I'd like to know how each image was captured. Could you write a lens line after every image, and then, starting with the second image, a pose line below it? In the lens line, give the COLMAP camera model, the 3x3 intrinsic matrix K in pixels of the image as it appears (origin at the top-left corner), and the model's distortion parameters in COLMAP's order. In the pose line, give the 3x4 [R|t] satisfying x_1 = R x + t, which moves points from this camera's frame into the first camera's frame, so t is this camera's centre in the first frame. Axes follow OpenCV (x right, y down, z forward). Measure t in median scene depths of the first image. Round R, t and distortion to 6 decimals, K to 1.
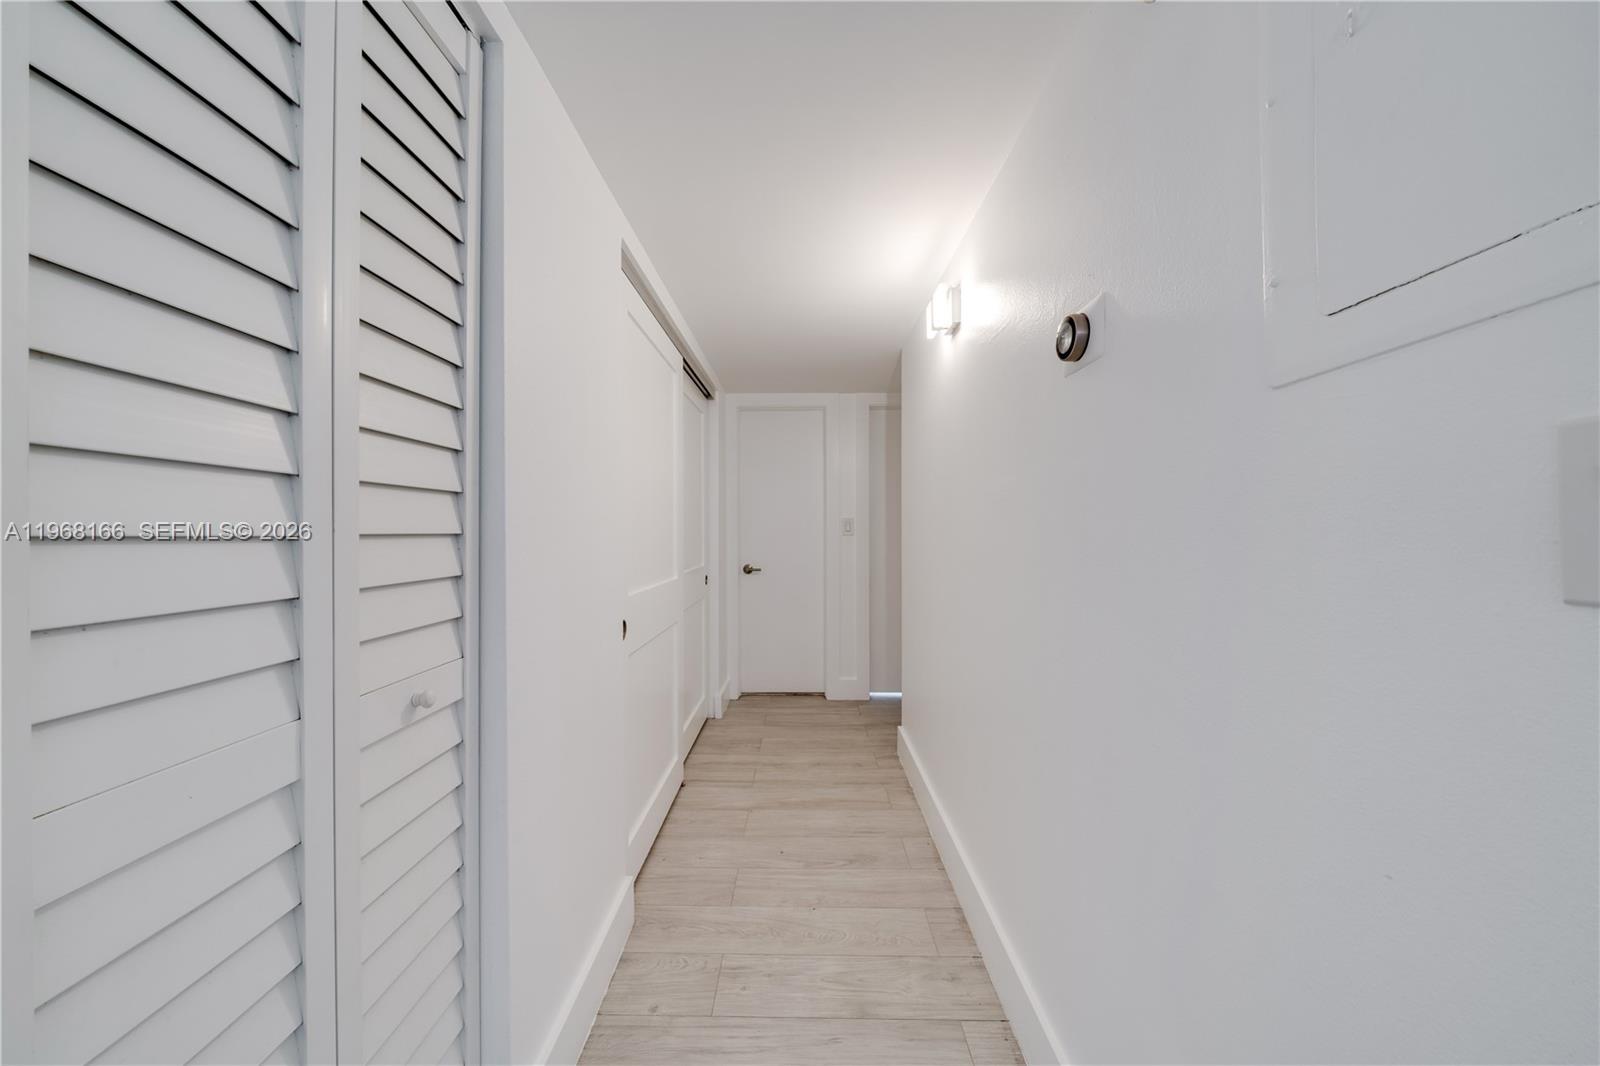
lens RADIAL K [[592.0, 0, 800.0], [0, 592.0, 533.0], [0, 0, 1]] dist [0.001210, 0.000178]
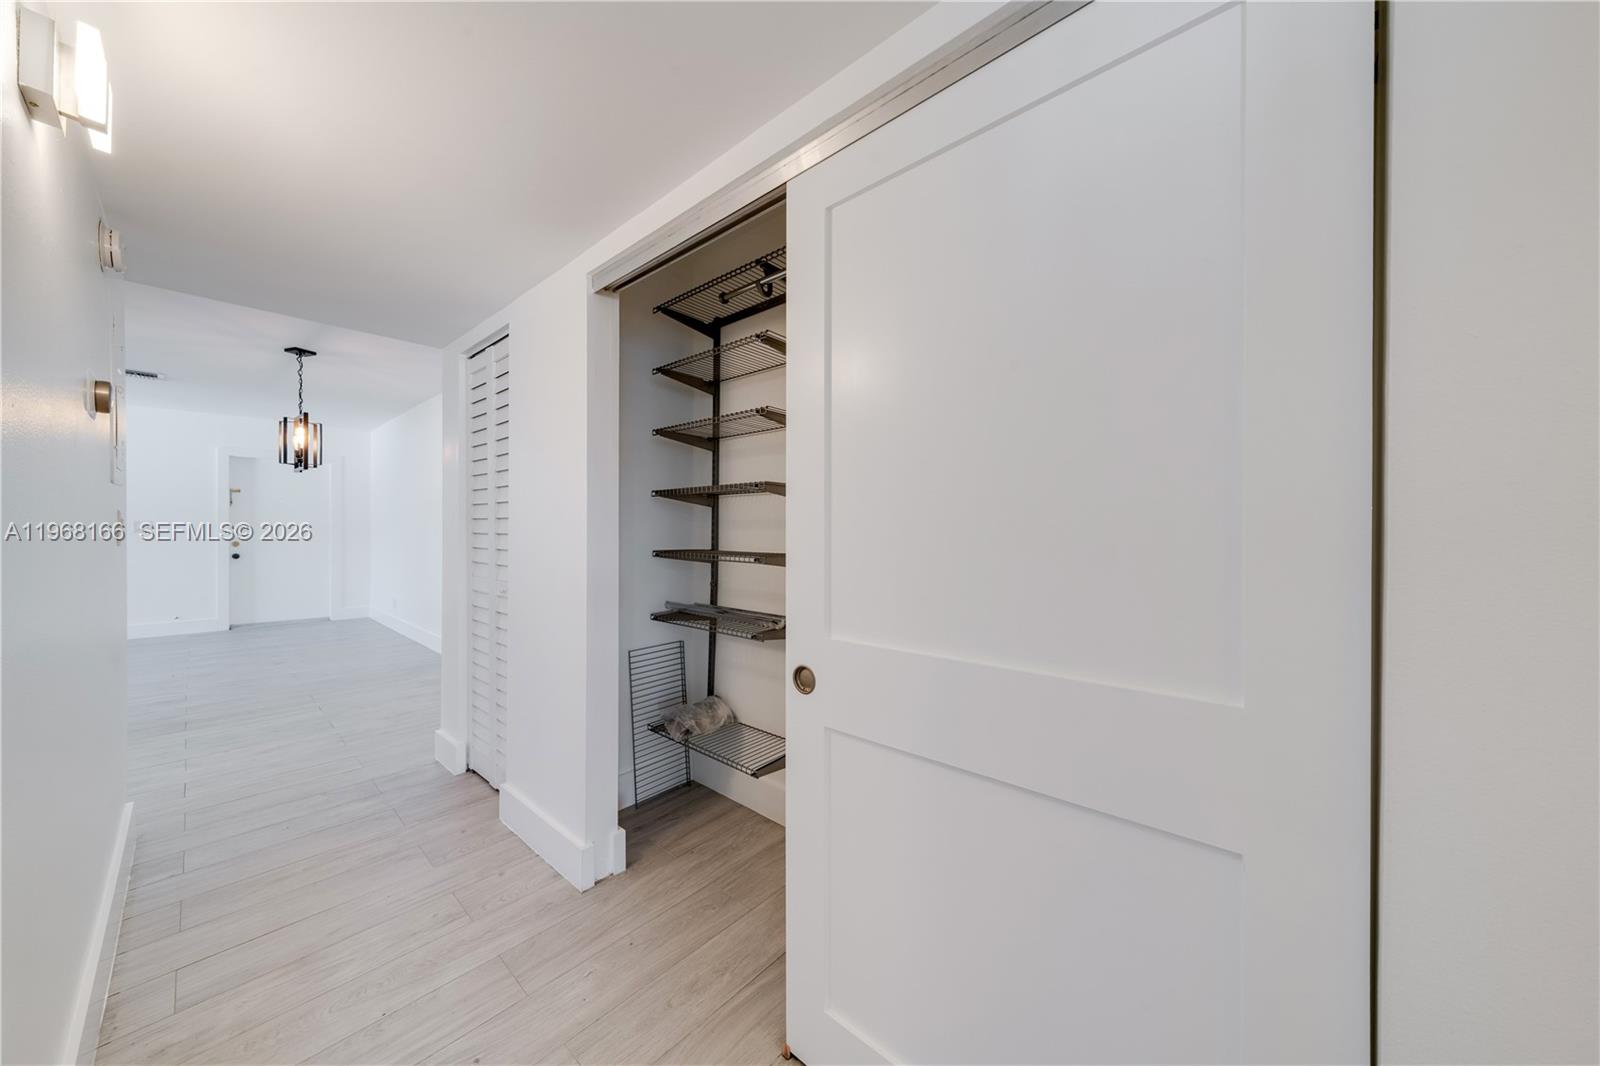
lens RADIAL K [[592.0, 0, 800.0], [0, 592.0, 533.0], [0, 0, 1]] dist [0.001210, 0.000178]
pose [[-0.696829, -0.000521, -0.717237, 0.210865], [-0.006072, 0.999968, 0.005173, 0.002352], [0.717212, 0.007960, -0.696810, 2.021148]]
